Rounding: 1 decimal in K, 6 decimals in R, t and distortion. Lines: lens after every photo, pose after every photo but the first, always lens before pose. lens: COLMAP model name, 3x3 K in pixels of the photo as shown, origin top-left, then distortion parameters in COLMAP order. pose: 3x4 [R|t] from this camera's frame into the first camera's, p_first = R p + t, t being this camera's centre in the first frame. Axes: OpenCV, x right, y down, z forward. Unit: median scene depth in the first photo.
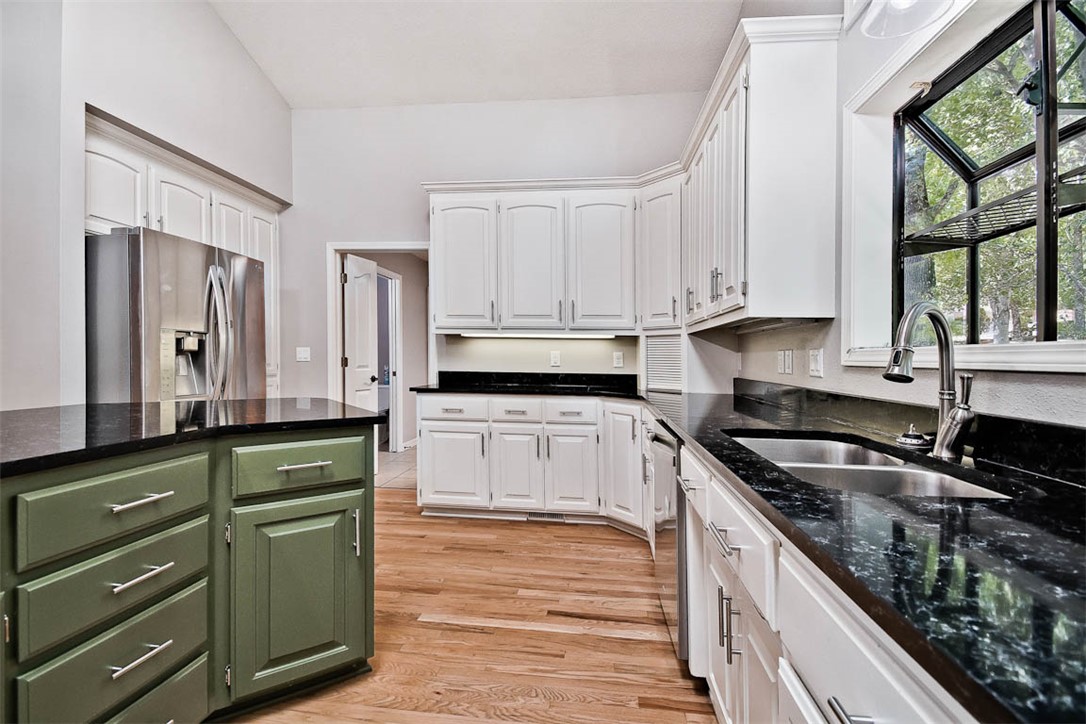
lens RADIAL K [[489.3, 0, 548.8], [0, 489.3, 365.4], [0, 0, 1]] dist [-0.003047, -0.000639]
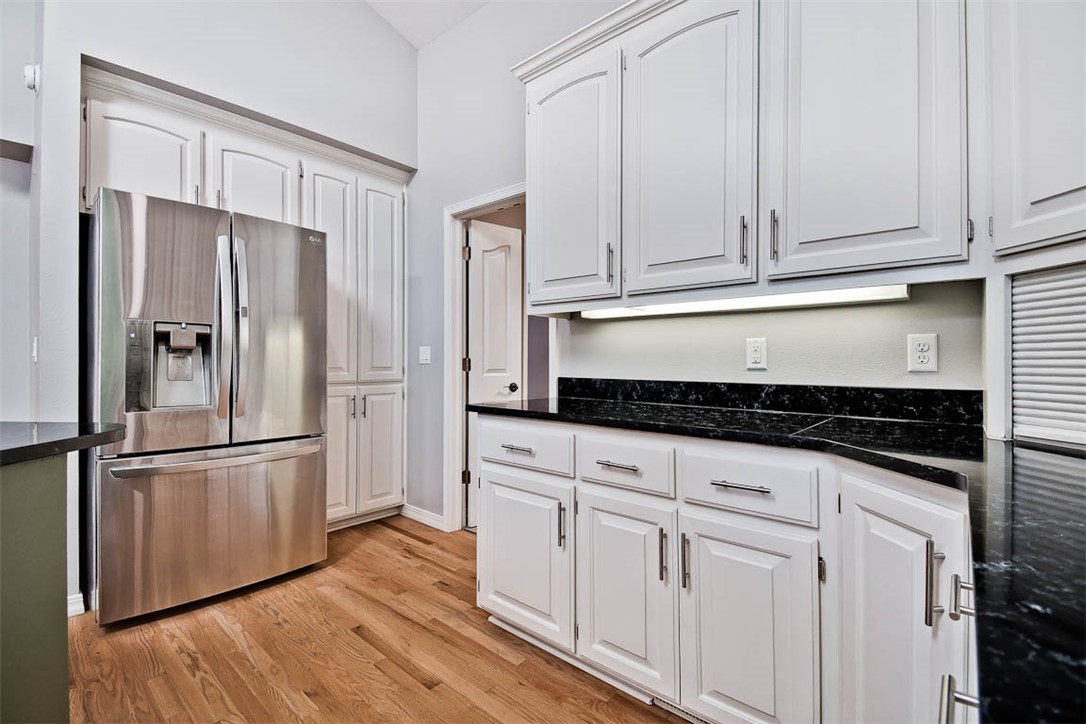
lens RADIAL K [[483.8, 0, 546.2], [0, 483.8, 375.0], [0, 0, 1]] dist [-0.002997, -0.007770]
pose [[0.820068, 0.004800, -0.572246, 0.133200], [-0.003335, 0.999988, 0.003609, 0.007604], [0.572256, -0.001051, 0.820074, 0.582554]]
